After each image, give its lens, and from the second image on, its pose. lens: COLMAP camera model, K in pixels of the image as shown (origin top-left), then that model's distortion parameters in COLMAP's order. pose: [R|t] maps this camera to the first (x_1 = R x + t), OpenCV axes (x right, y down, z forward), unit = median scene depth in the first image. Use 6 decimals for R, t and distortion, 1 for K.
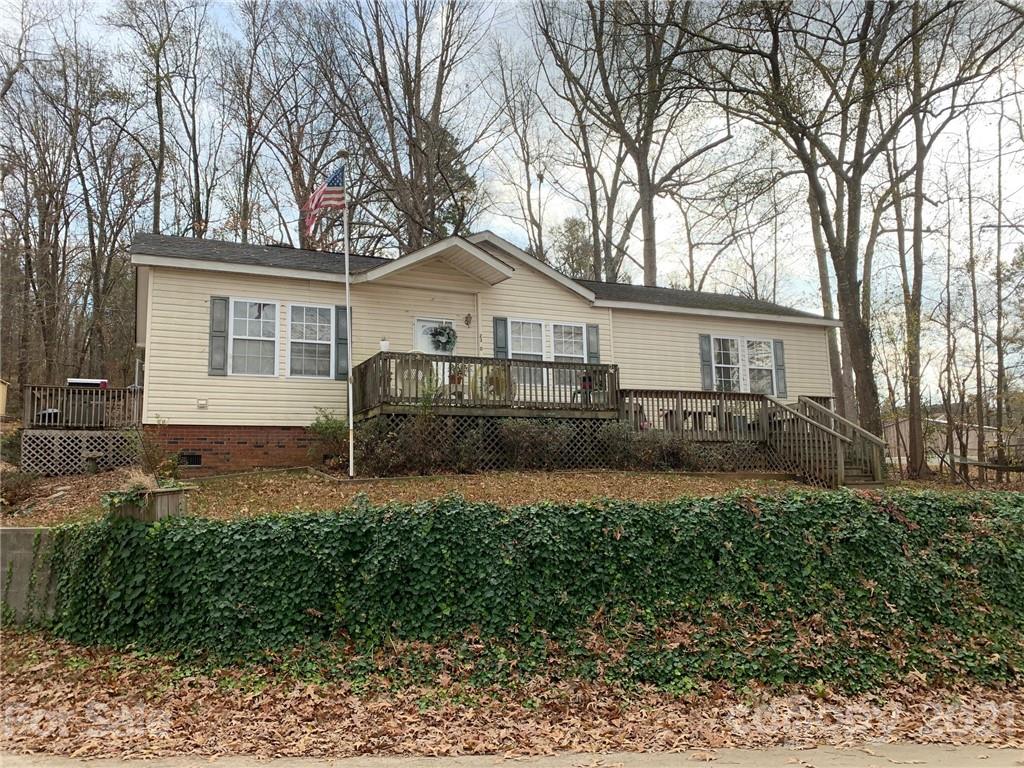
lens RADIAL K [[778.1, 0, 497.6], [0, 778.1, 381.2], [0, 0, 1]] dist [0.070965, -0.126634]
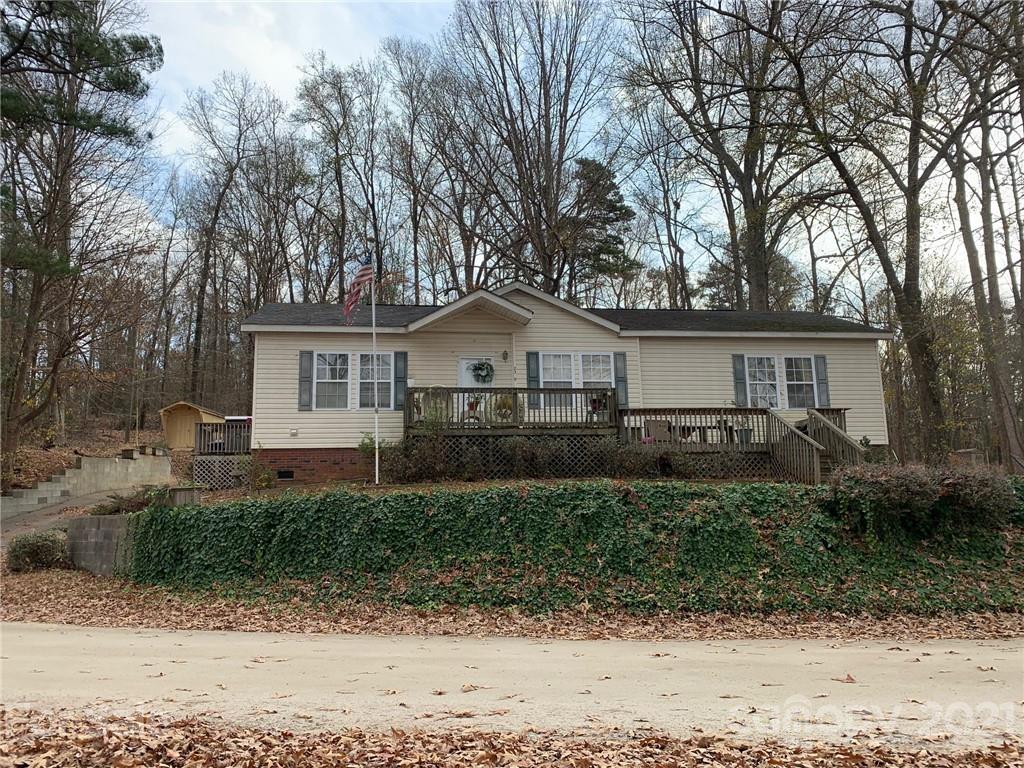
lens RADIAL K [[778.1, 0, 497.6], [0, 778.1, 381.2], [0, 0, 1]] dist [0.070965, -0.126634]
pose [[0.959164, -0.048555, -0.278652, 0.313225], [0.040141, 0.998552, -0.035825, 0.003269], [0.279988, 0.023177, 0.959724, -0.169860]]
